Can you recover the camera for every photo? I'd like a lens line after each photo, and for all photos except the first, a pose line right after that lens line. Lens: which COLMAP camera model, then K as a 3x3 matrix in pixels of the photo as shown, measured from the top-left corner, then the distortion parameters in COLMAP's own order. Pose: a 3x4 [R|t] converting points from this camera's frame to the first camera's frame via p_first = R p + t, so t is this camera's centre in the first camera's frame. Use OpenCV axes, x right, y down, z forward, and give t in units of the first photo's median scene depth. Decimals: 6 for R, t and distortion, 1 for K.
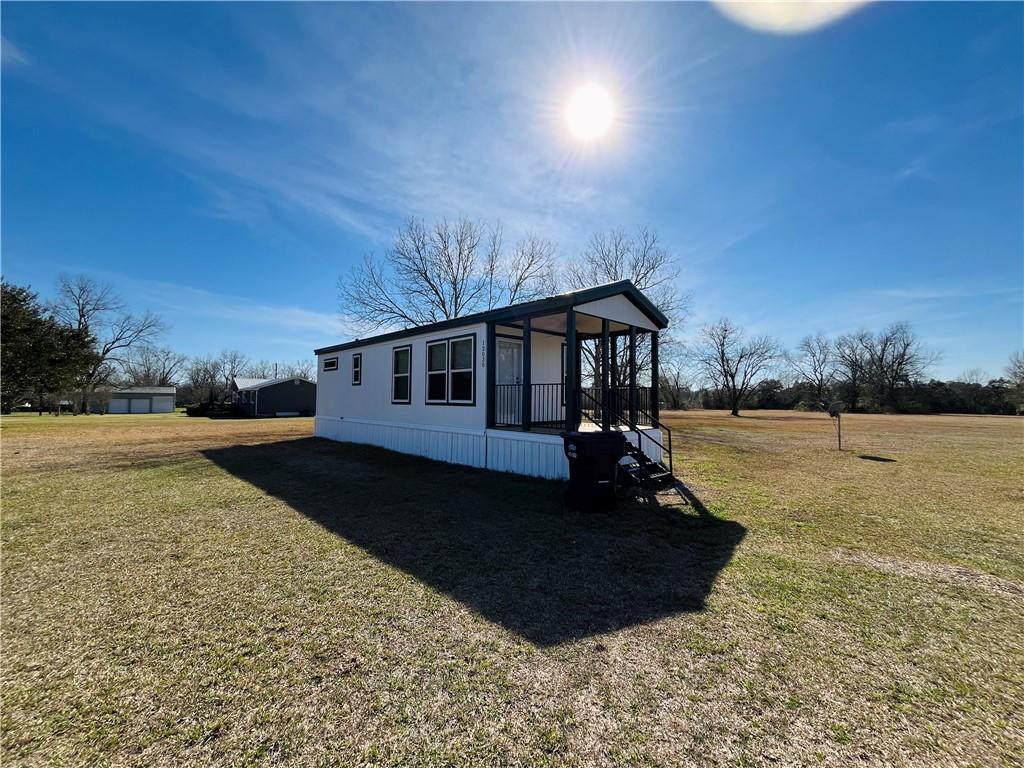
lens RADIAL K [[414.4, 0, 514.1], [0, 414.4, 388.6], [0, 0, 1]] dist [-0.002210, 0.000083]
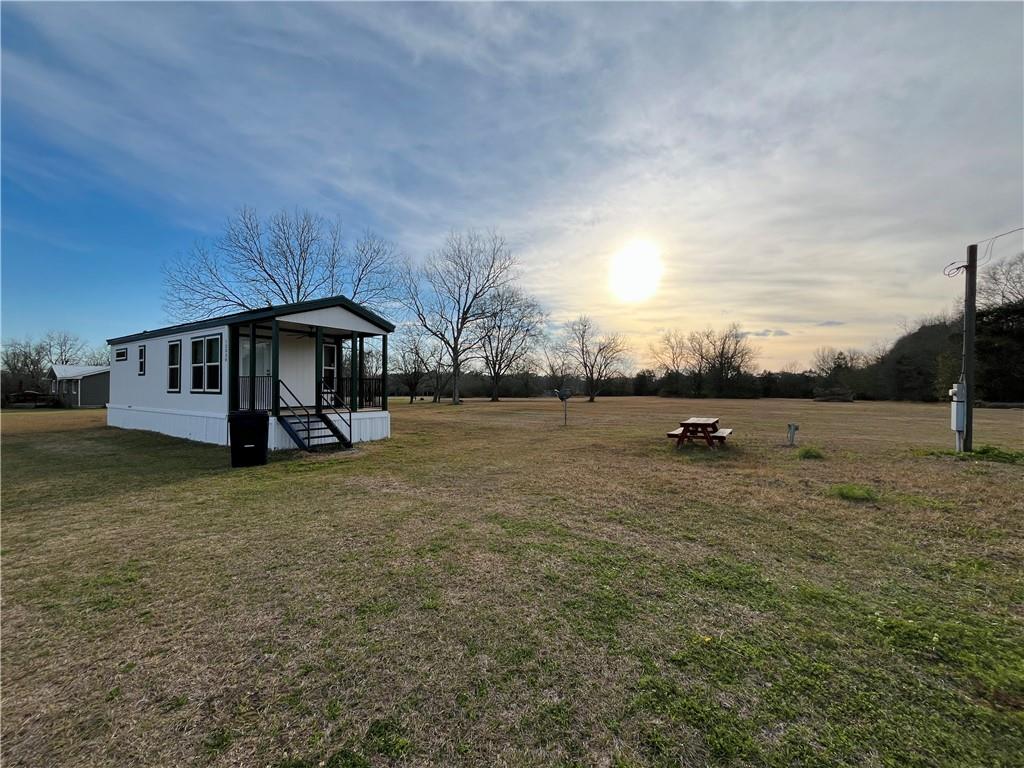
lens RADIAL K [[414.8, 0, 513.7], [0, 414.8, 383.6], [0, 0, 1]] dist [0.000466, -0.000430]
pose [[0.976188, -0.001206, 0.216922, 0.359713], [-0.002231, 0.999876, 0.015600, -0.006904], [-0.216914, -0.015712, 0.976064, -0.267778]]
